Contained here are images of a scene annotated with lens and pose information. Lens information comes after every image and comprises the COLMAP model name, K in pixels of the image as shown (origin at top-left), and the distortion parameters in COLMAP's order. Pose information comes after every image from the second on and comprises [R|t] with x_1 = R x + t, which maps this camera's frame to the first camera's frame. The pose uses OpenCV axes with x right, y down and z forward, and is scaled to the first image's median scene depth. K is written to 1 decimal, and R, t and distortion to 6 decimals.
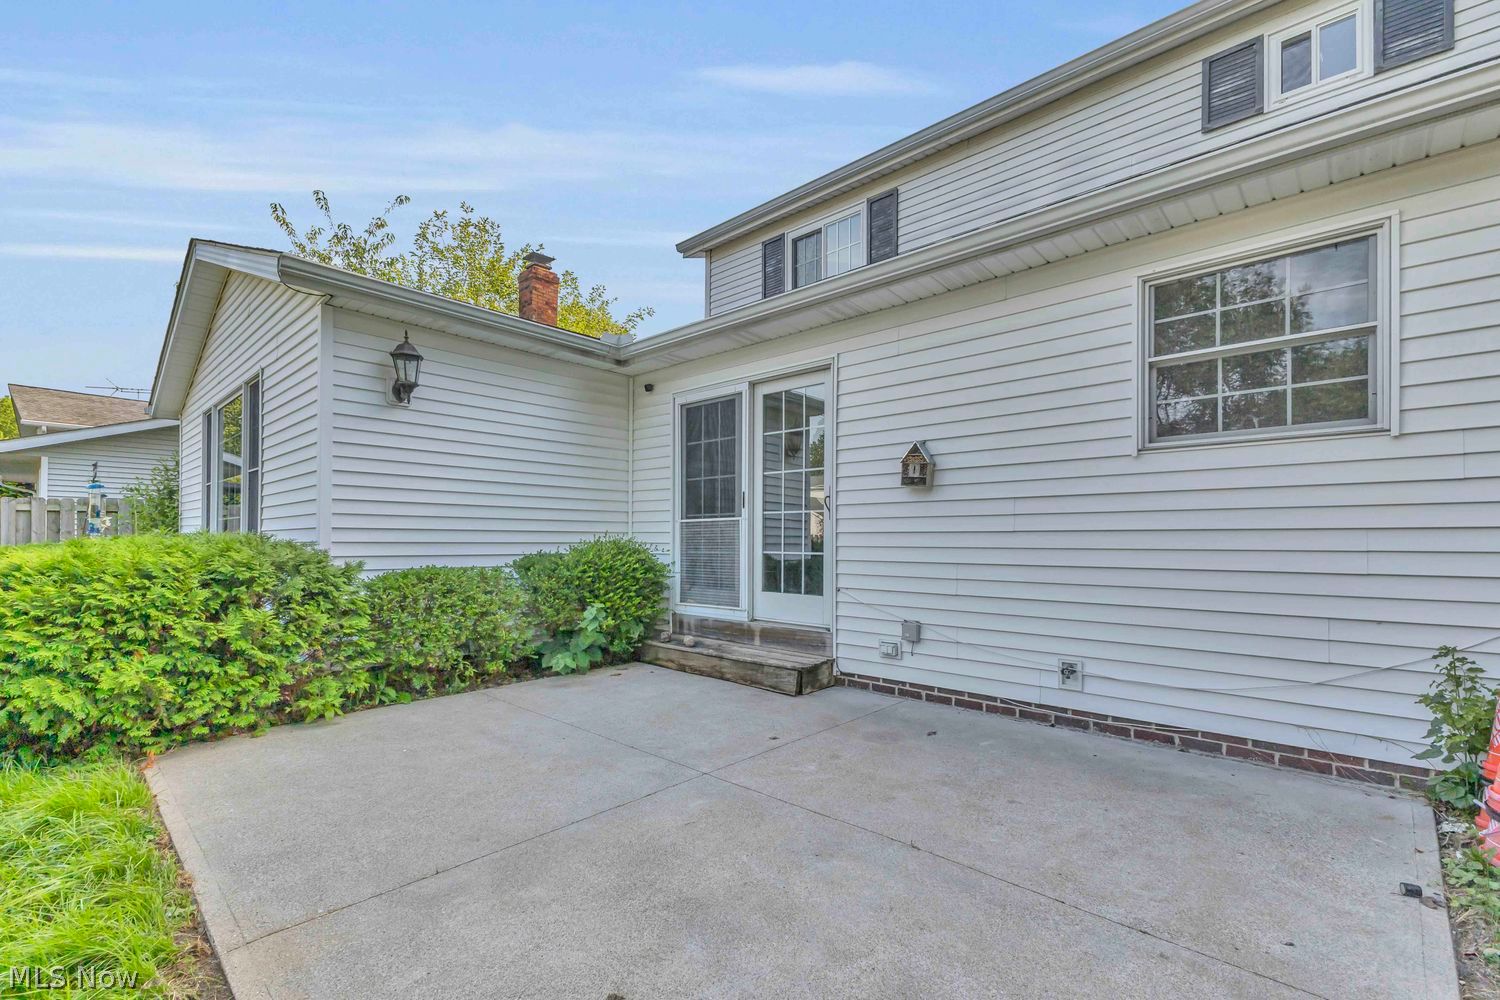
lens RADIAL K [[647.0, 0, 779.1], [0, 647.0, 530.2], [0, 0, 1]] dist [0.000955, -0.008343]
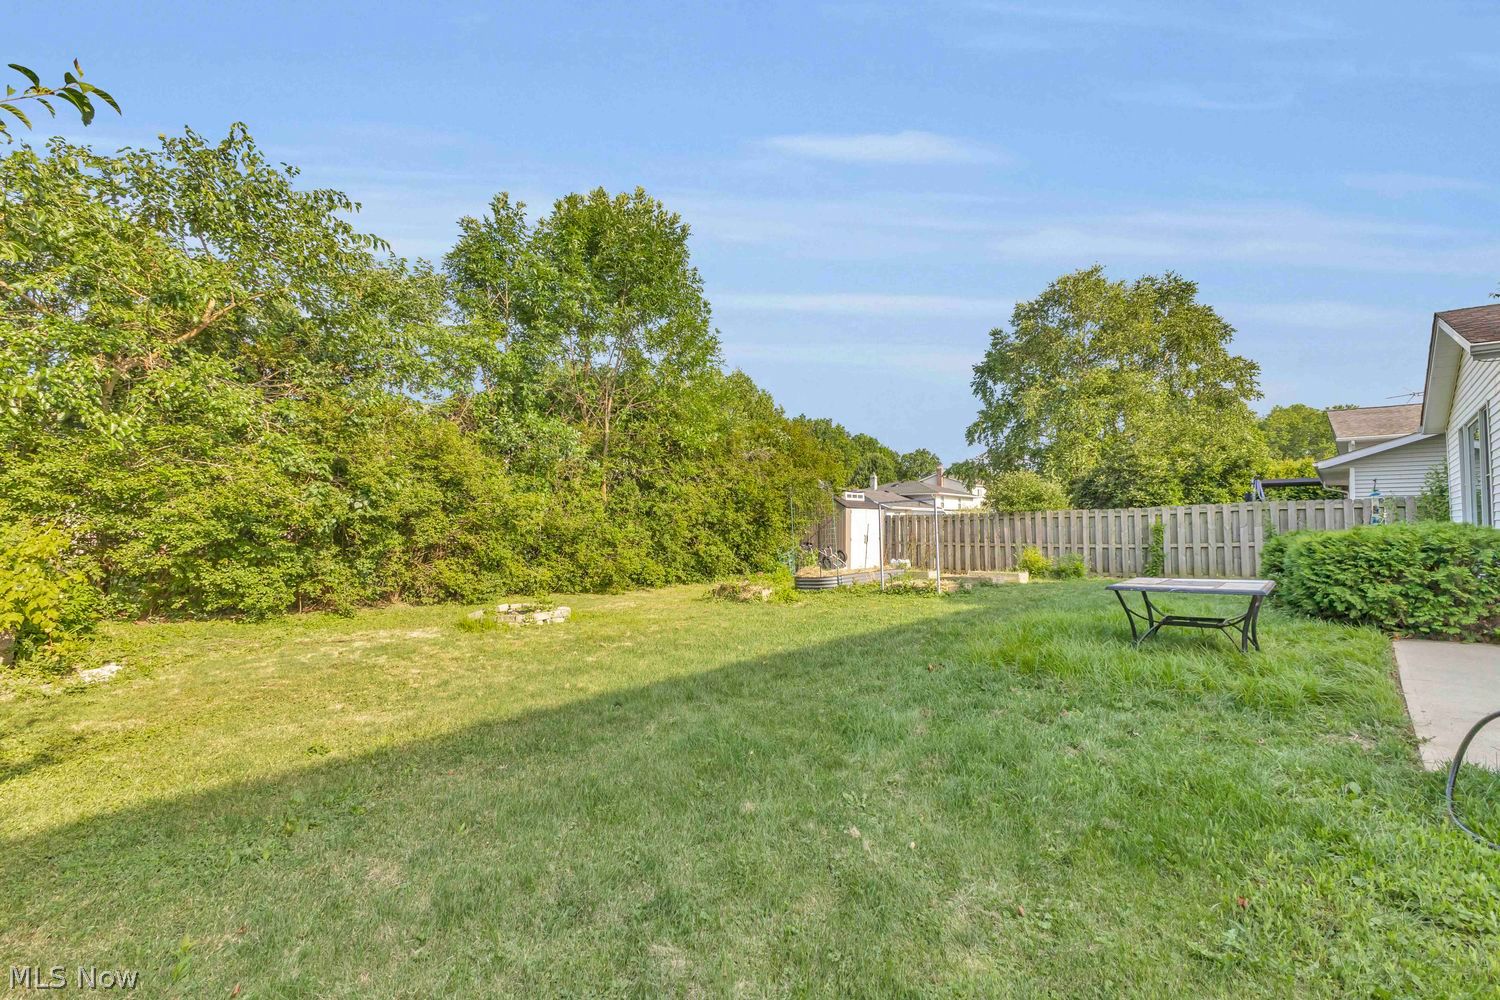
lens RADIAL K [[660.4, 0, 750.0], [0, 660.4, 500.0], [0, 0, 1]] dist [0.011179, -0.000078]
pose [[-0.030602, -0.043231, -0.998596, 1.069726], [0.013509, 0.998955, -0.043661, -0.001747], [0.999440, -0.014827, -0.029986, -0.853084]]
